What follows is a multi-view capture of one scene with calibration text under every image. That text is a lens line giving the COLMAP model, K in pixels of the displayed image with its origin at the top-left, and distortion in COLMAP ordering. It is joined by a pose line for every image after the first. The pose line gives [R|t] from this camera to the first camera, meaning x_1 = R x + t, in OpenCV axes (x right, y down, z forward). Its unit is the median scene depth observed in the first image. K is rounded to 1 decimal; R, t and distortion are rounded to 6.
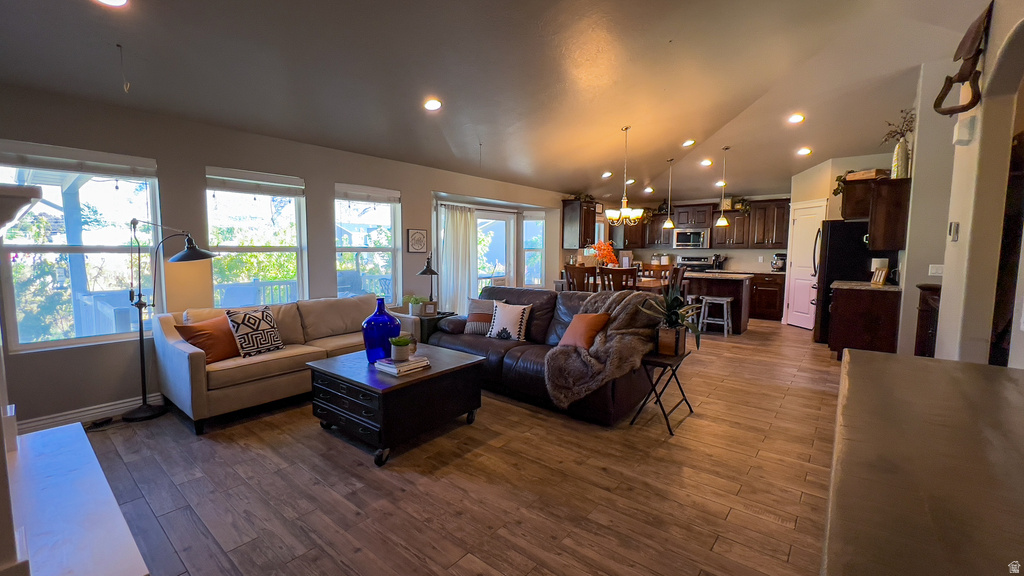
lens RADIAL K [[419.2, 0, 512.0], [0, 419.2, 288.0], [0, 0, 1]] dist [-0.001255, 0.000223]
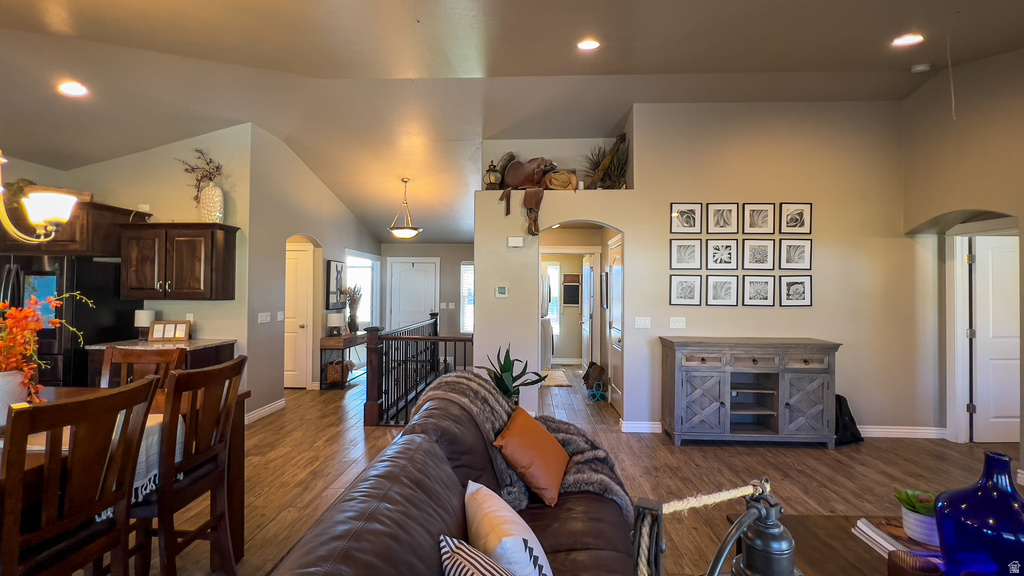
lens RADIAL K [[419.2, 0, 512.0], [0, 419.2, 288.0], [0, 0, 1]] dist [-0.001255, 0.000223]
pose [[-0.599157, -0.004152, 0.800621, -0.188770], [0.066062, 0.996320, 0.054606, -0.105282], [-0.797901, 0.085608, -0.596678, 0.868151]]
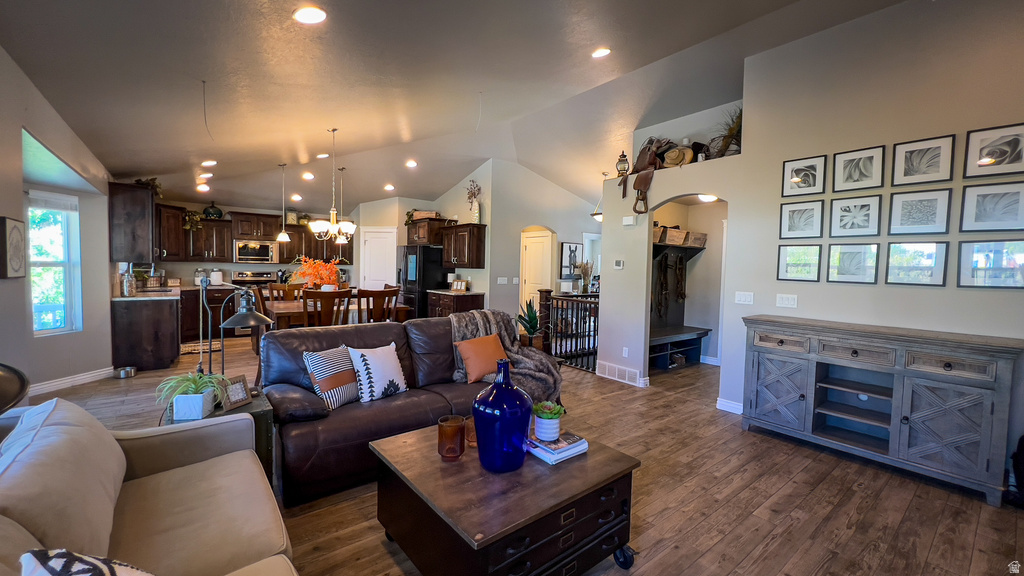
lens RADIAL K [[411.5, 0, 512.1], [0, 411.5, 285.8], [0, 0, 1]] dist [-0.002402, 0.000421]
pose [[0.211758, -0.046128, 0.976233, -0.480257], [0.071551, 0.996937, 0.031586, -0.055310], [-0.974699, 0.063162, 0.214410, 0.457435]]
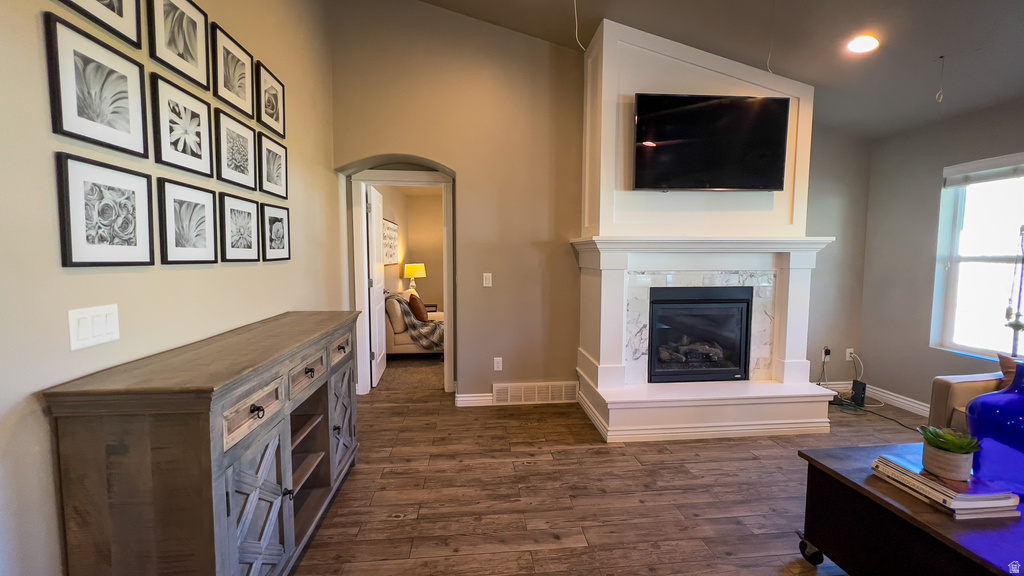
lens RADIAL K [[411.5, 0, 512.1], [0, 411.5, 285.8], [0, 0, 1]] dist [-0.002402, 0.000421]
pose [[-0.711024, 0.049242, -0.701441, 0.236711], [-0.070257, 0.987578, 0.140547, -0.048296], [0.699649, 0.149213, -0.698732, 0.484165]]
